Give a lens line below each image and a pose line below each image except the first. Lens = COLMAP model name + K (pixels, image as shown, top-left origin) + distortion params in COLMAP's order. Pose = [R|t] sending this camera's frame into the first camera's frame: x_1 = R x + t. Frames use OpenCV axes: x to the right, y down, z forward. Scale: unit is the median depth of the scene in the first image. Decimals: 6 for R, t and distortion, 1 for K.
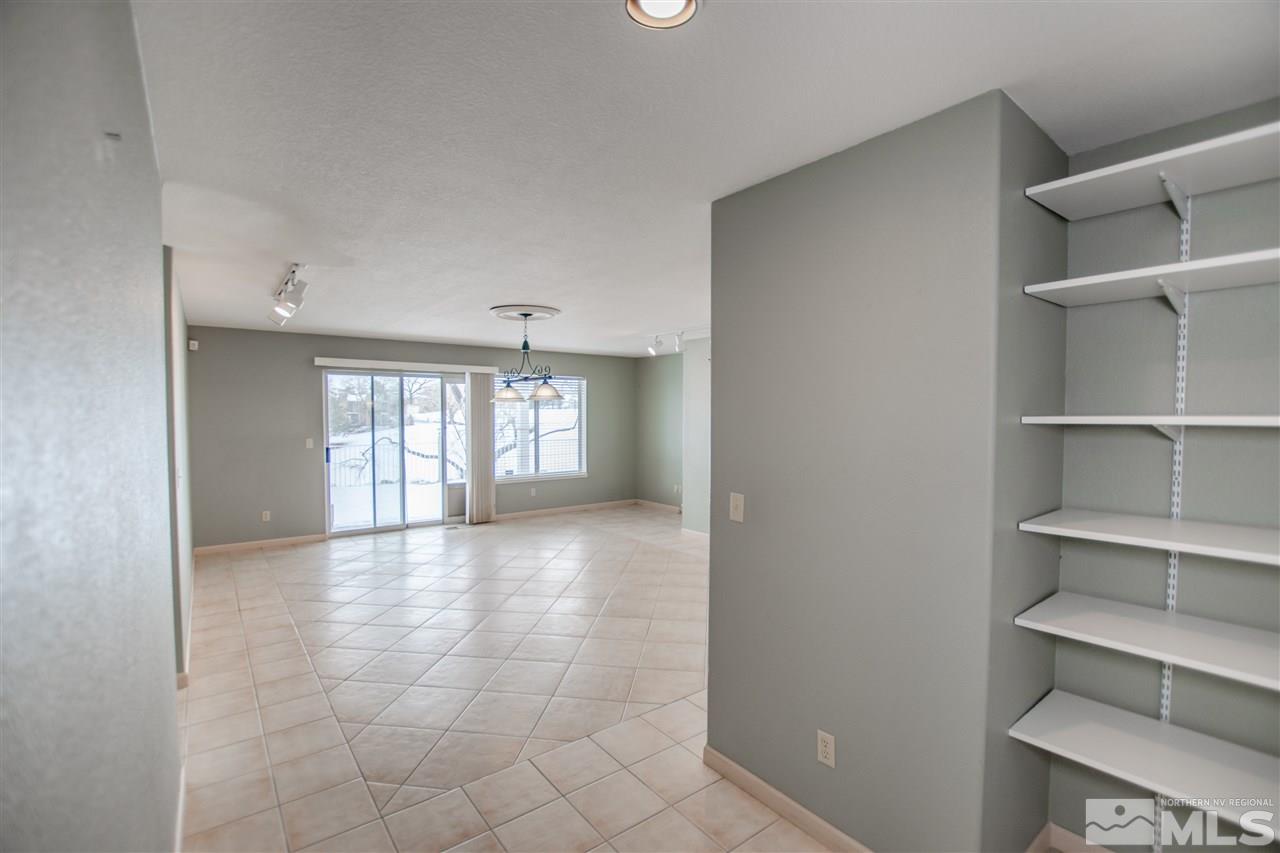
lens RADIAL K [[581.9, 0, 646.4], [0, 581.9, 426.2], [0, 0, 1]] dist [-0.021348, 0.002141]
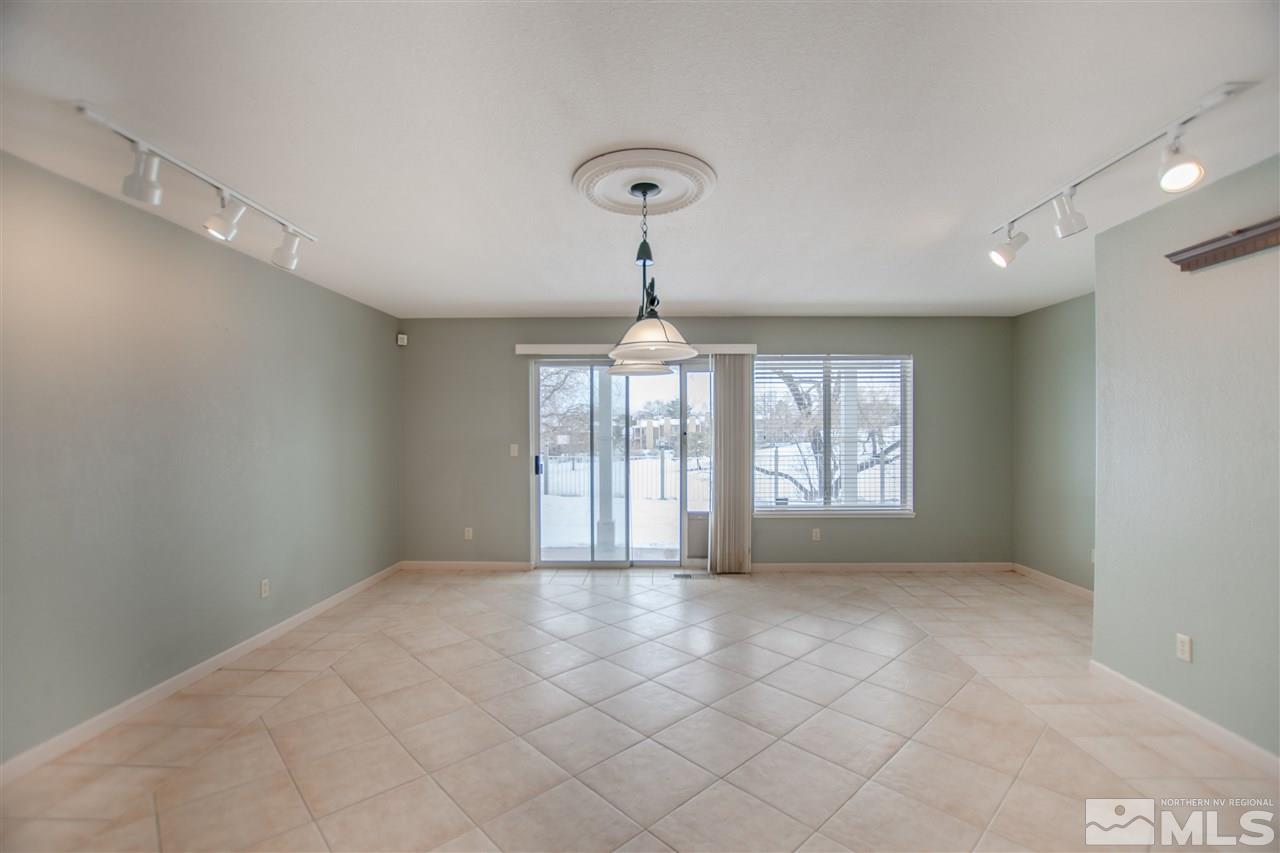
lens RADIAL K [[581.9, 0, 629.8], [0, 581.9, 432.1], [0, 0, 1]] dist [-0.021348, 0.002141]
pose [[0.775588, -0.000593, -0.631239, 0.057840], [-0.011755, 0.999813, -0.015382, 0.012745], [0.631130, 0.019350, 0.775436, 0.395501]]
